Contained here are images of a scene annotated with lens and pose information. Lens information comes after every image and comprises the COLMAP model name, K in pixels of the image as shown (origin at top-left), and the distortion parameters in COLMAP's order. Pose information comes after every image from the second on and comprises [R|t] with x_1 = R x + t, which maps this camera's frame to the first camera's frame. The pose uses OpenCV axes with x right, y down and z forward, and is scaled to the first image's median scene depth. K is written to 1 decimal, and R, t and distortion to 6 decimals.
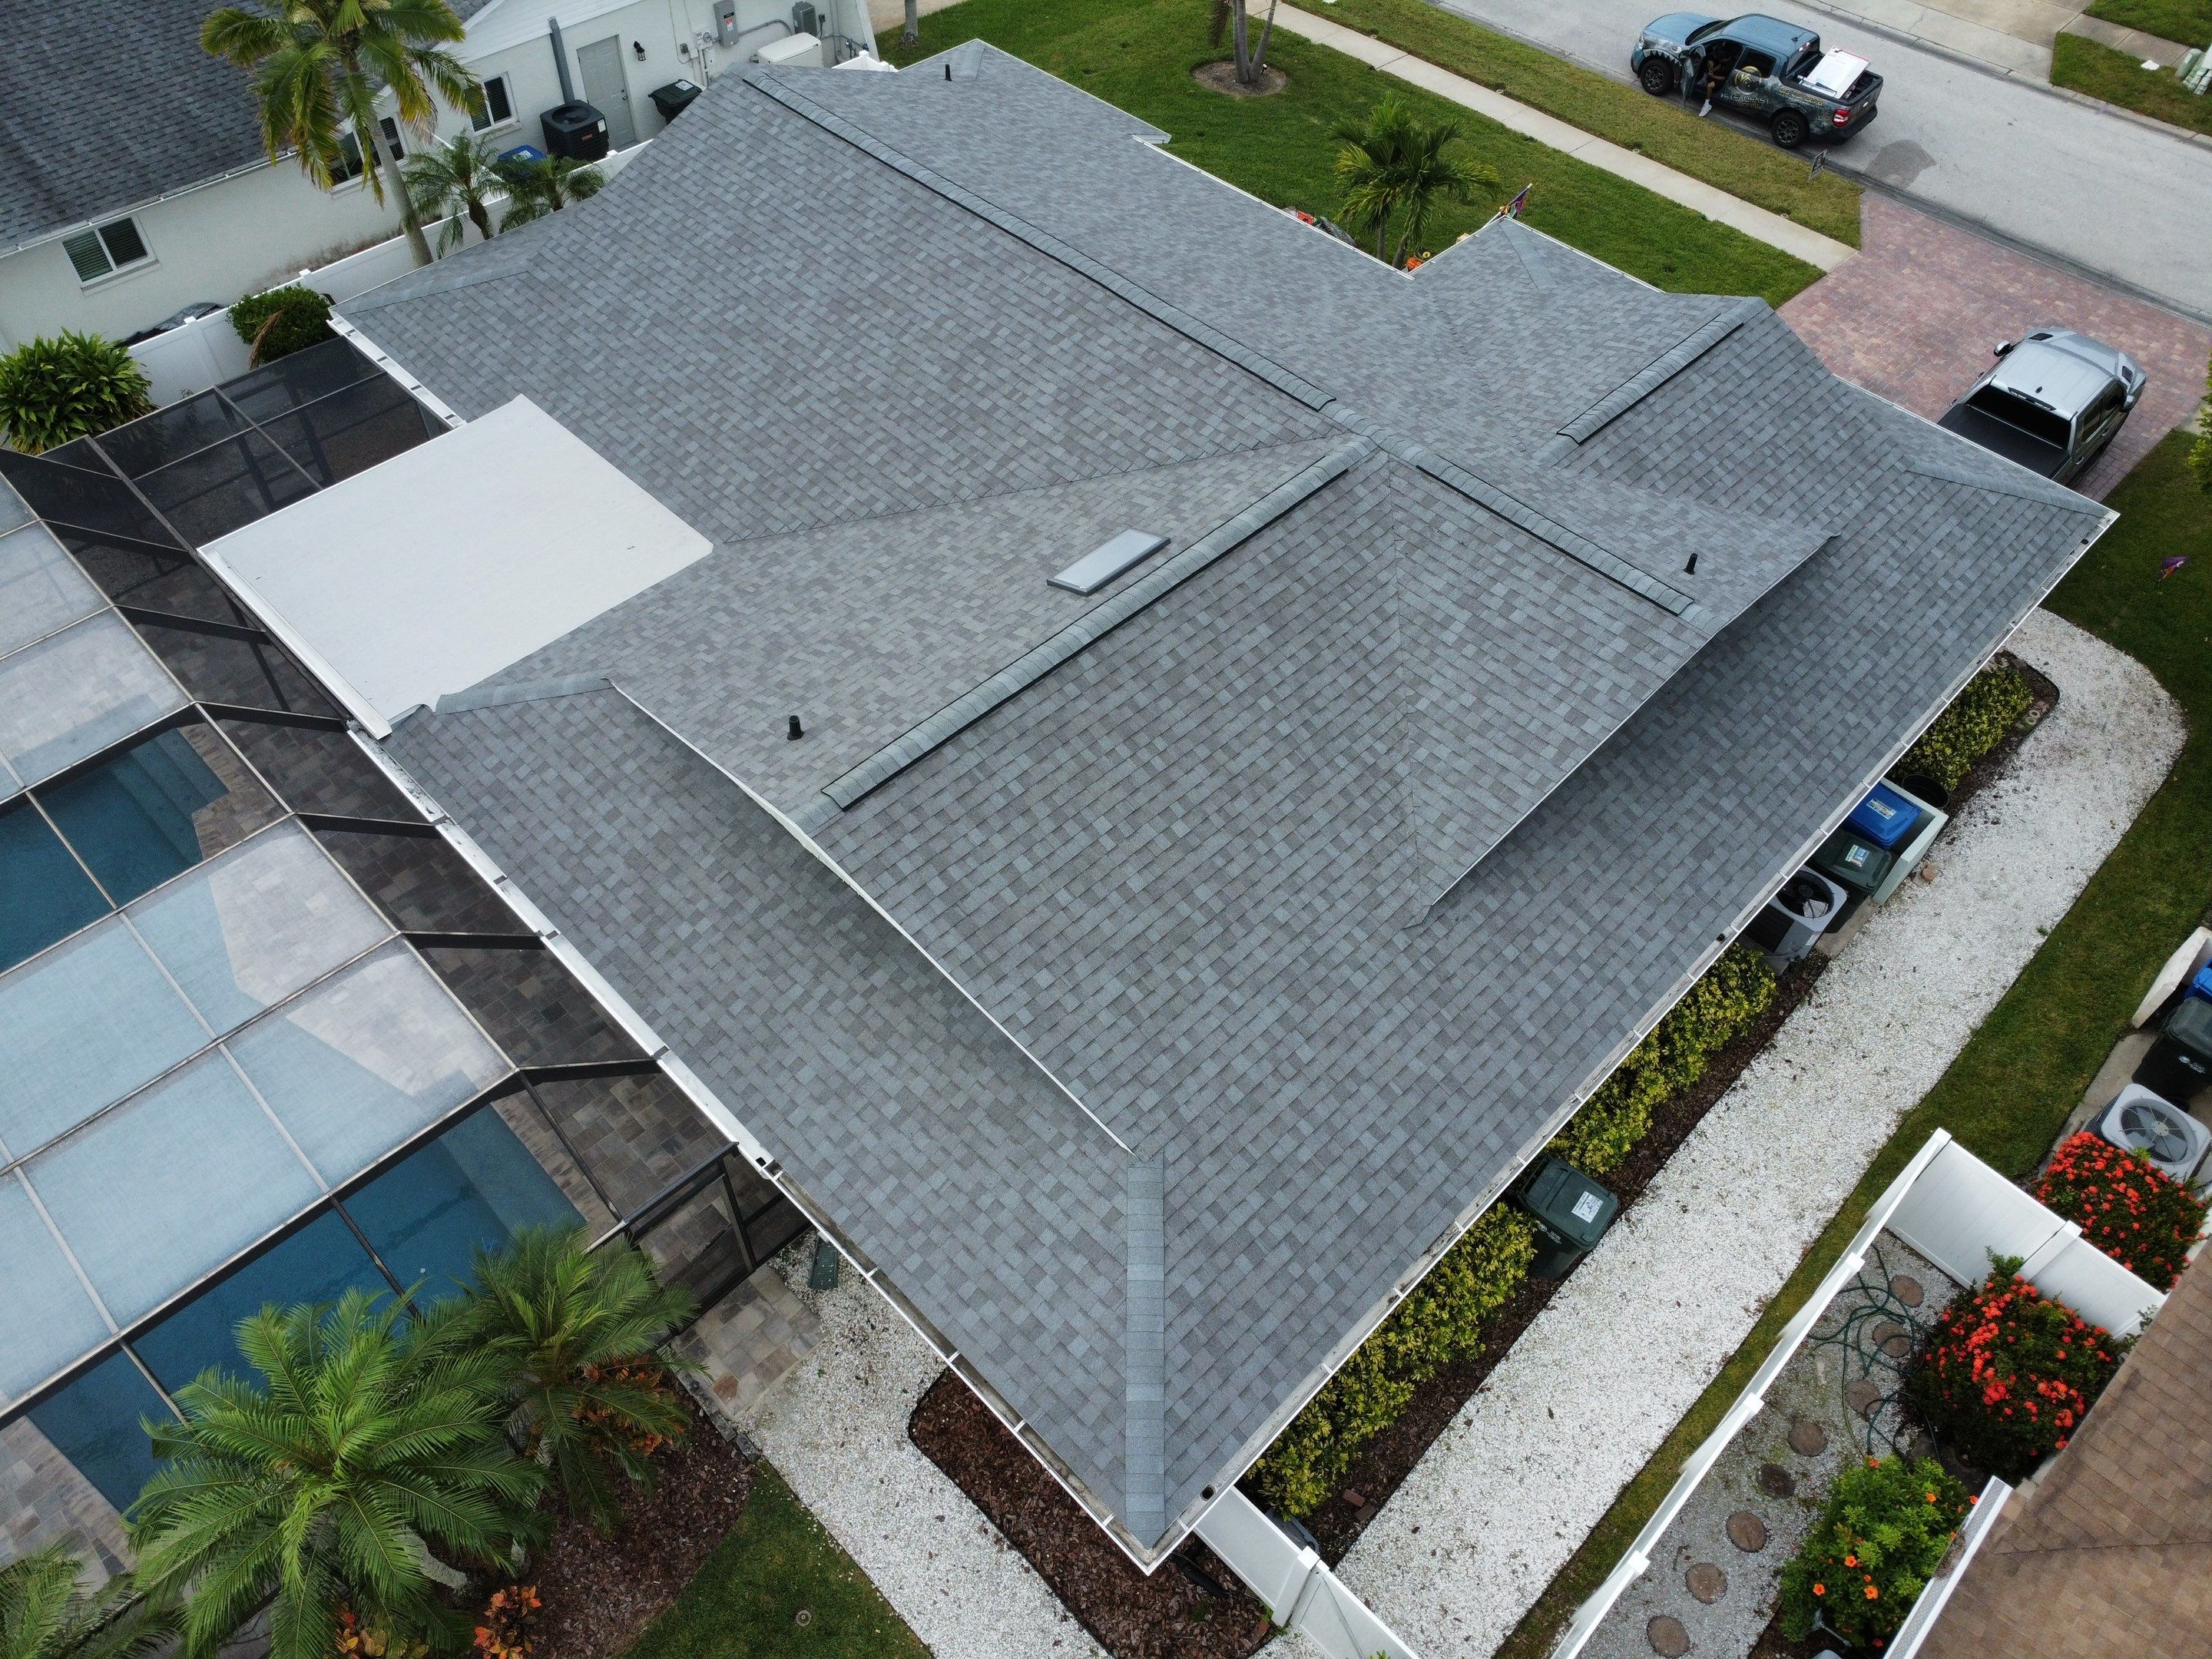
lens RADIAL K [[1600.1, 0, 1096.0], [0, 1600.1, 821.3], [0, 0, 1]] dist [-0.016152, -0.026873]
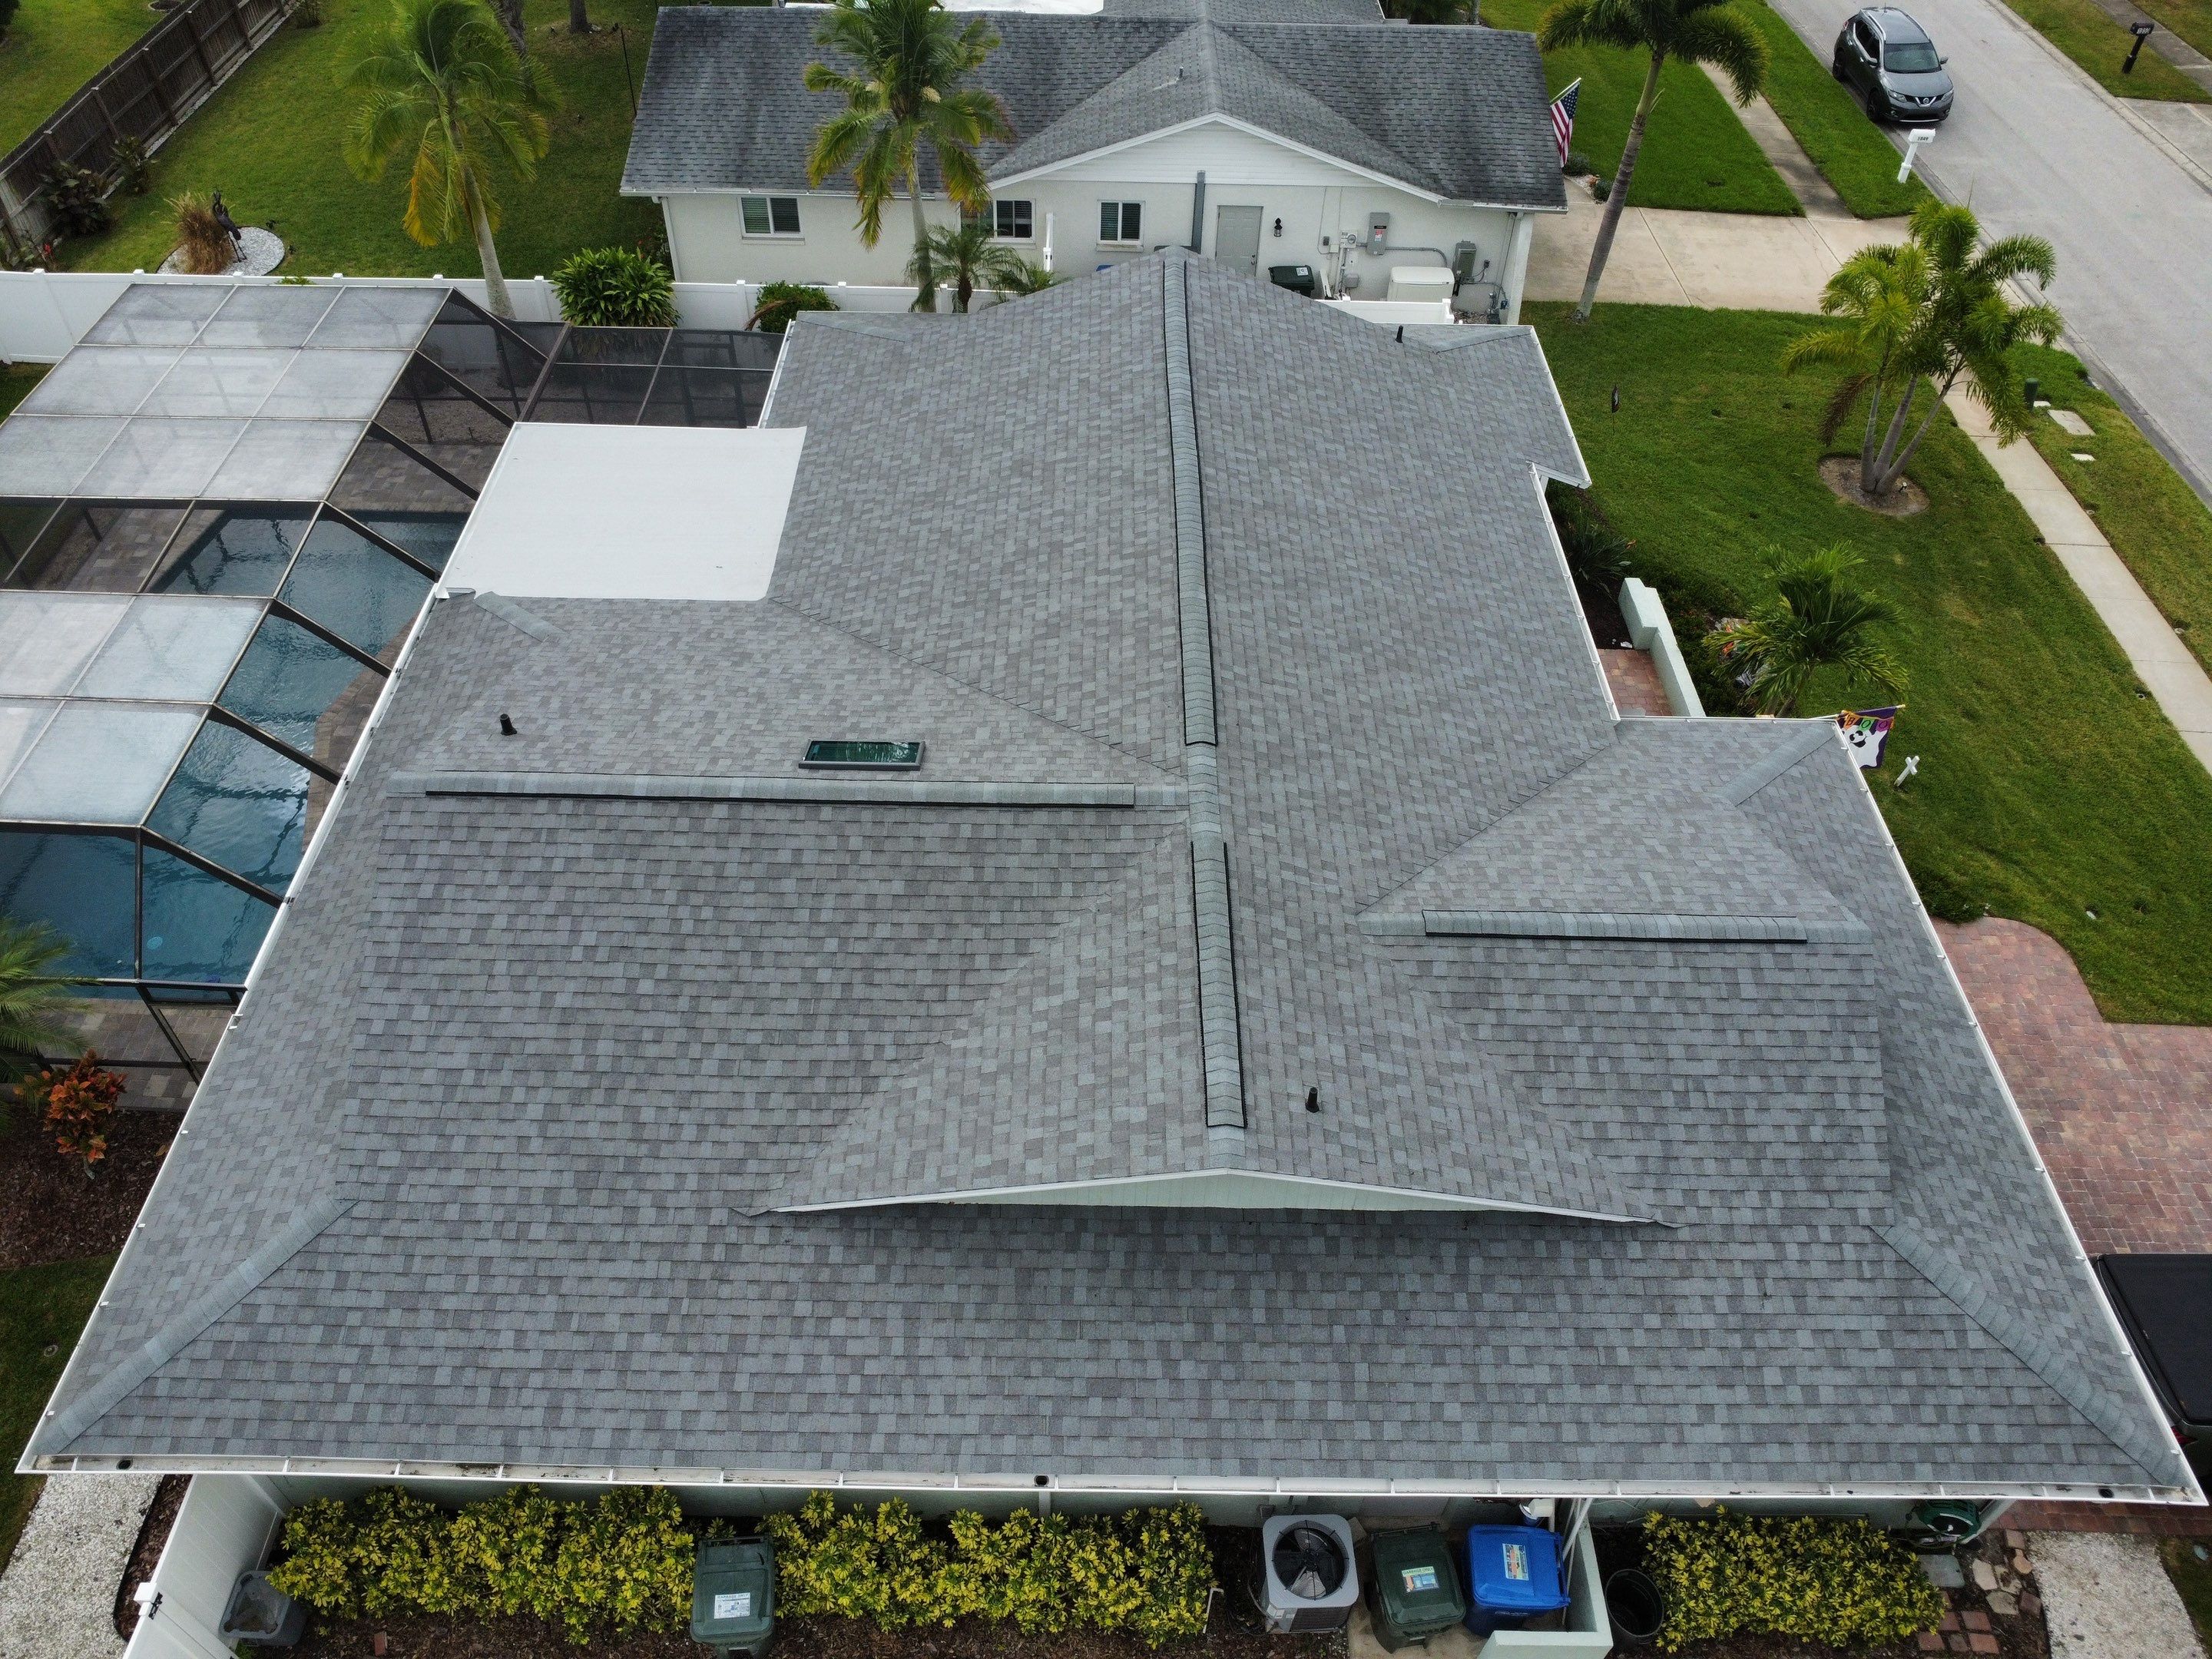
lens RADIAL K [[1600.1, 0, 1096.0], [0, 1600.1, 821.3], [0, 0, 1]] dist [-0.016152, -0.026873]
pose [[0.704428, 0.498492, -0.505260, 0.581172], [-0.547742, 0.834516, 0.059682, -0.244281], [0.451398, 0.234711, 0.860901, 0.196110]]
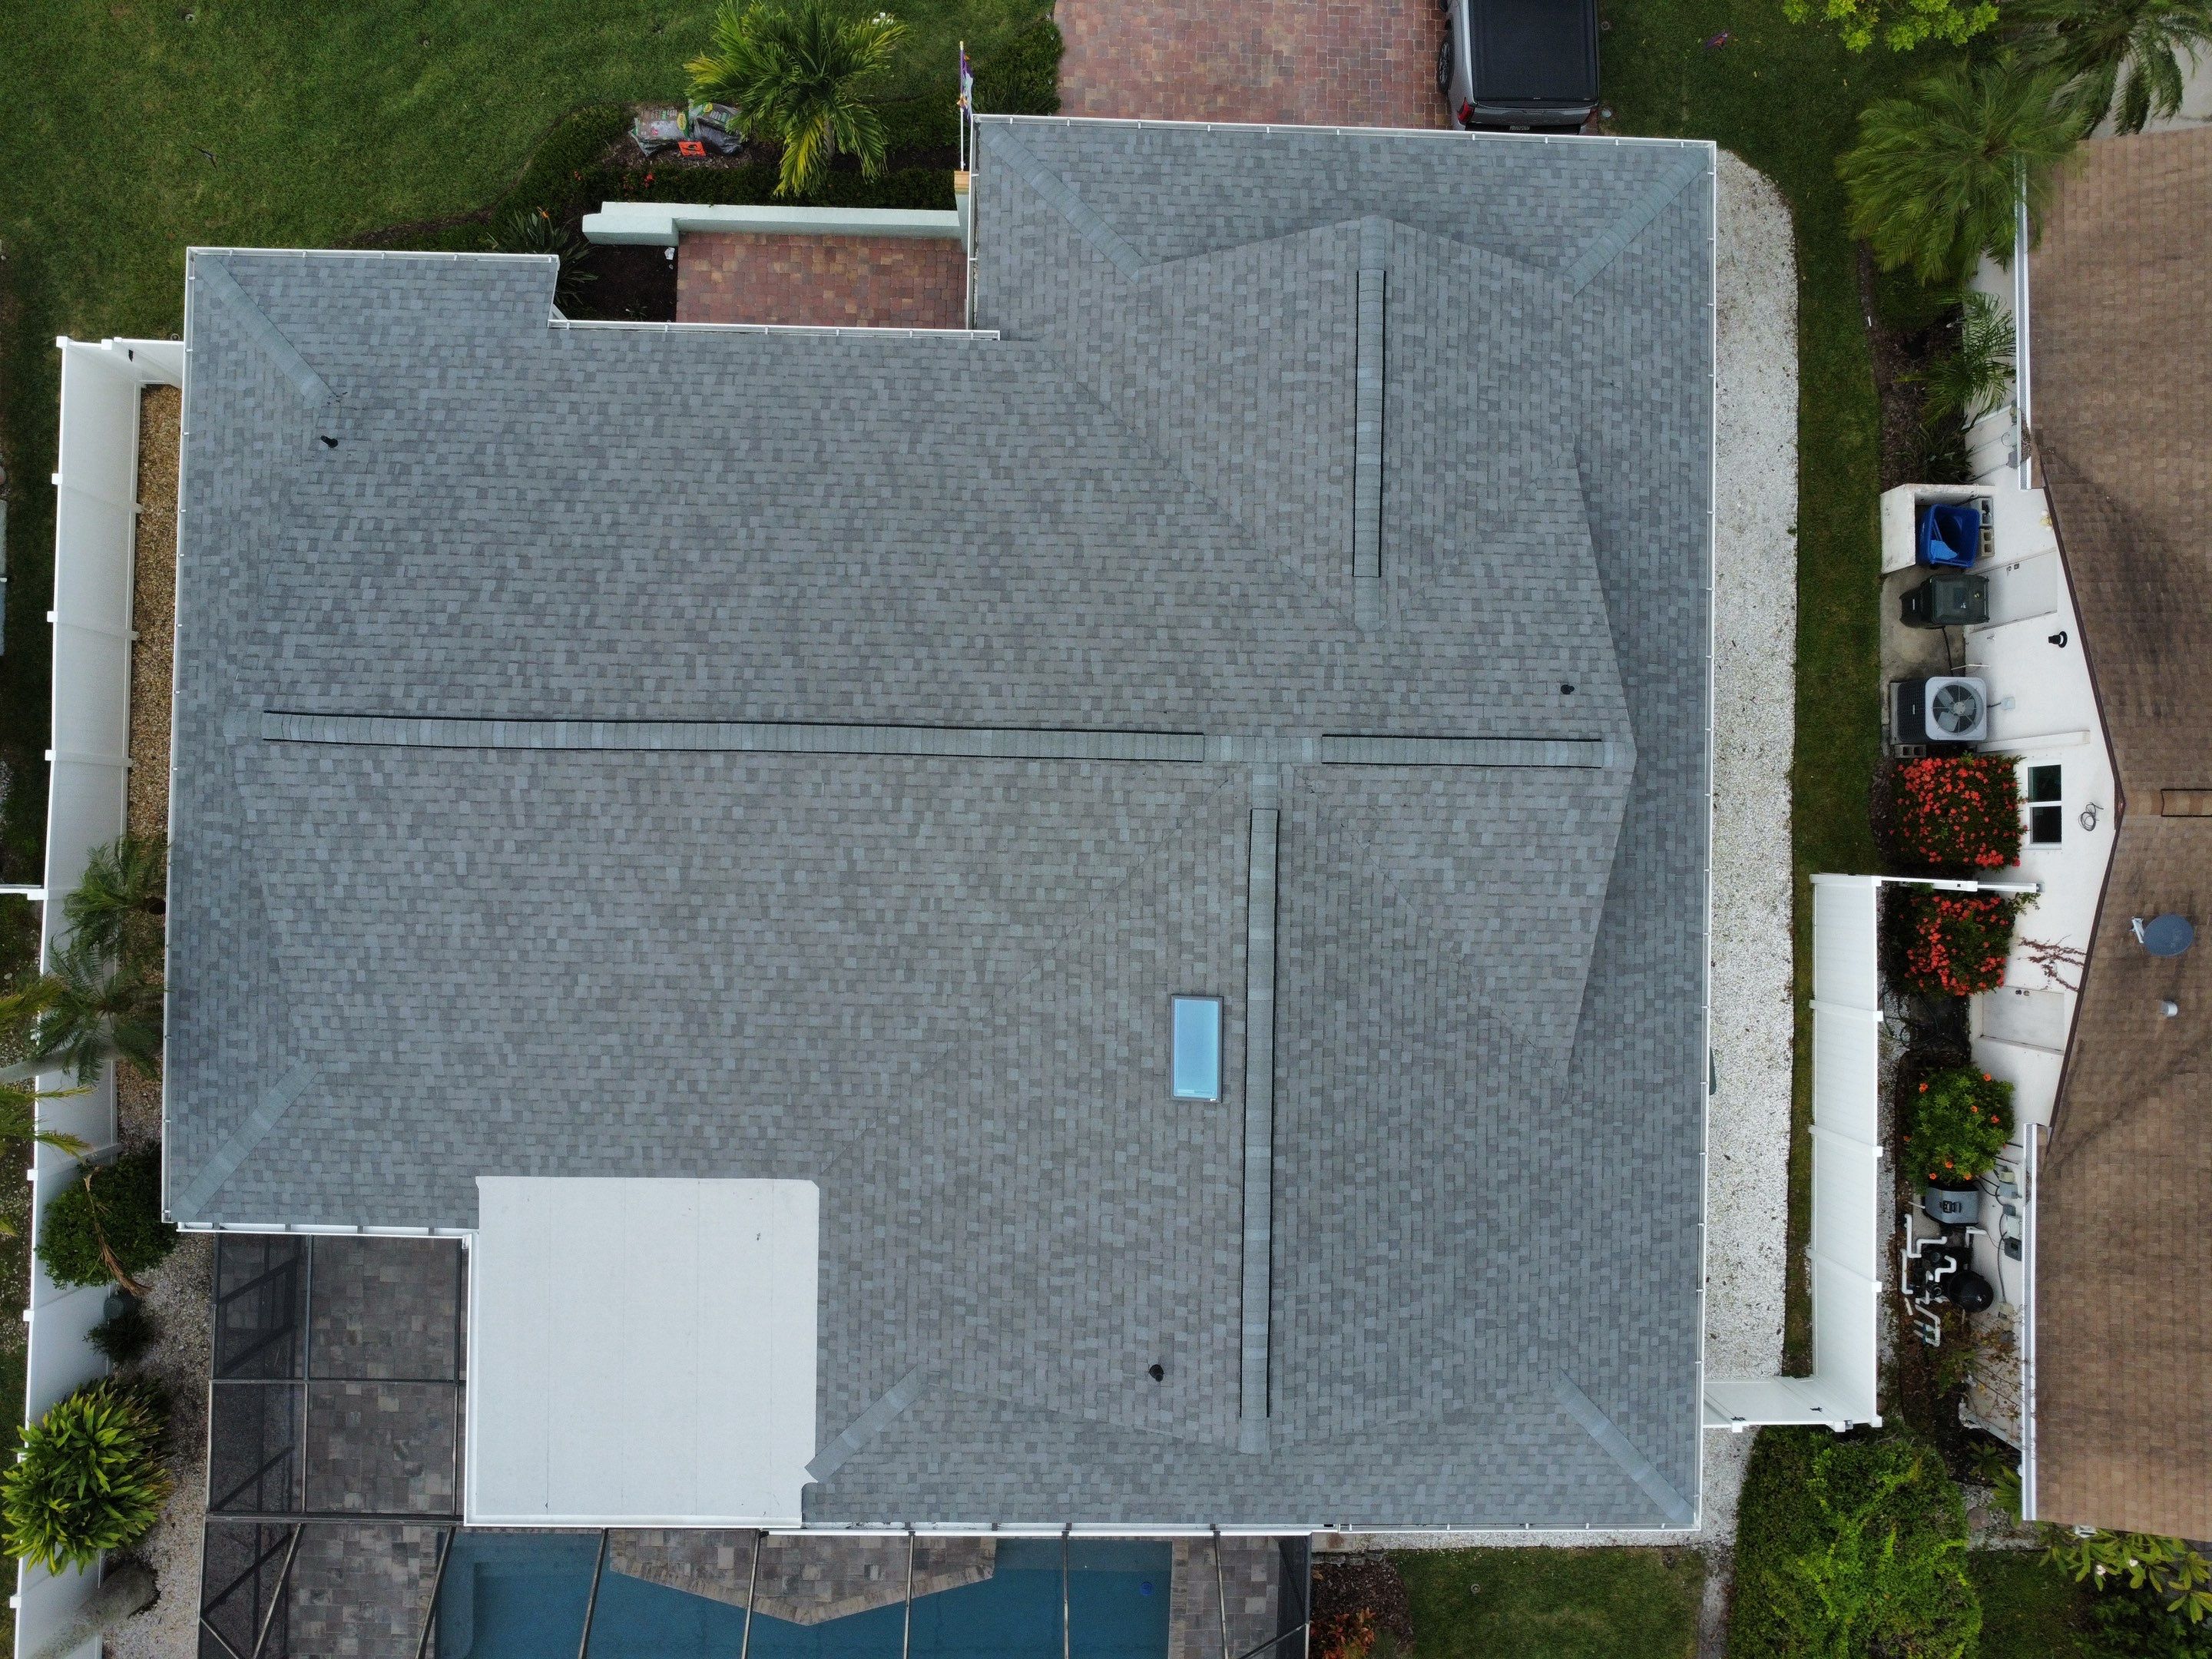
lens RADIAL K [[1602.2, 0, 1095.0], [0, 1602.2, 819.3], [0, 0, 1]] dist [-0.014212, -0.035779]
pose [[0.718683, -0.695245, 0.011336, 0.051135], [0.524657, 0.552898, 0.647332, -0.928947], [-0.456322, -0.459279, 0.762124, 0.227206]]
